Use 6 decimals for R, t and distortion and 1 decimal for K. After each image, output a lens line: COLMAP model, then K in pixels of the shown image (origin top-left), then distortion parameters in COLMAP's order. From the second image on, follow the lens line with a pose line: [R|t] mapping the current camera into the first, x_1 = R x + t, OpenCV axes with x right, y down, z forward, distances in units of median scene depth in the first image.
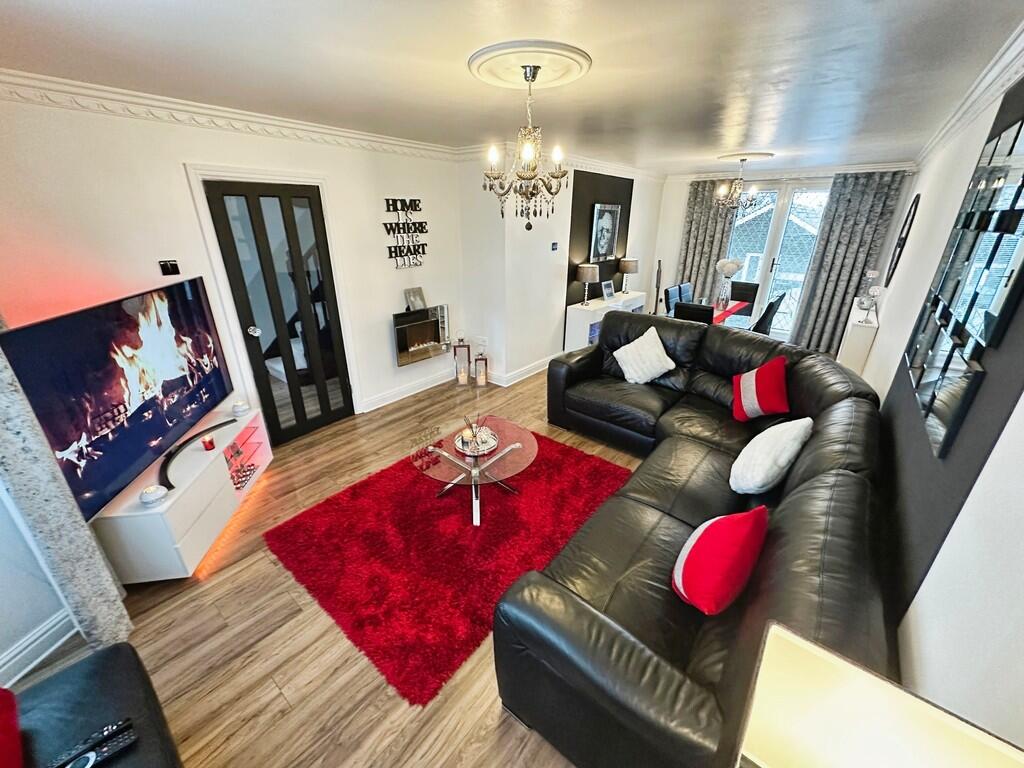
lens RADIAL K [[409.8, 0, 516.3], [0, 409.8, 384.4], [0, 0, 1]] dist [0.003013, 0.000094]
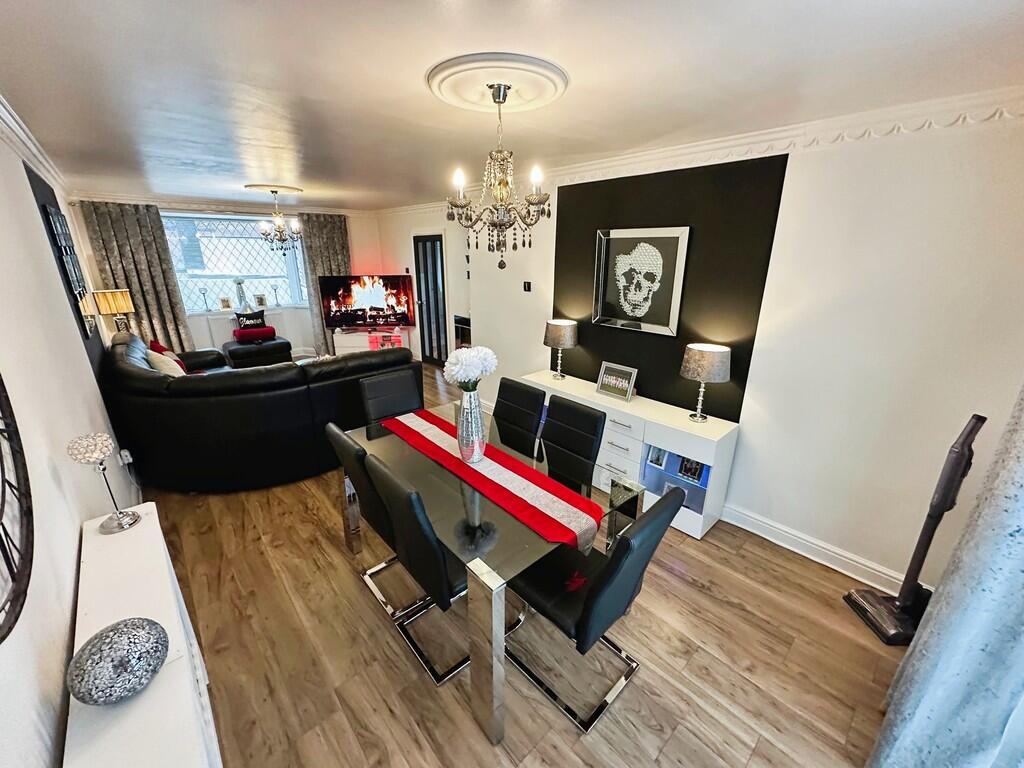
lens RADIAL K [[409.8, 0, 516.3], [0, 409.8, 384.4], [0, 0, 1]] dist [0.003013, 0.000094]
pose [[-0.143785, 0.298514, -0.943512, 1.089737], [-0.386535, 0.860742, 0.331232, -0.513081], [0.910998, 0.412326, -0.008375, 1.279578]]
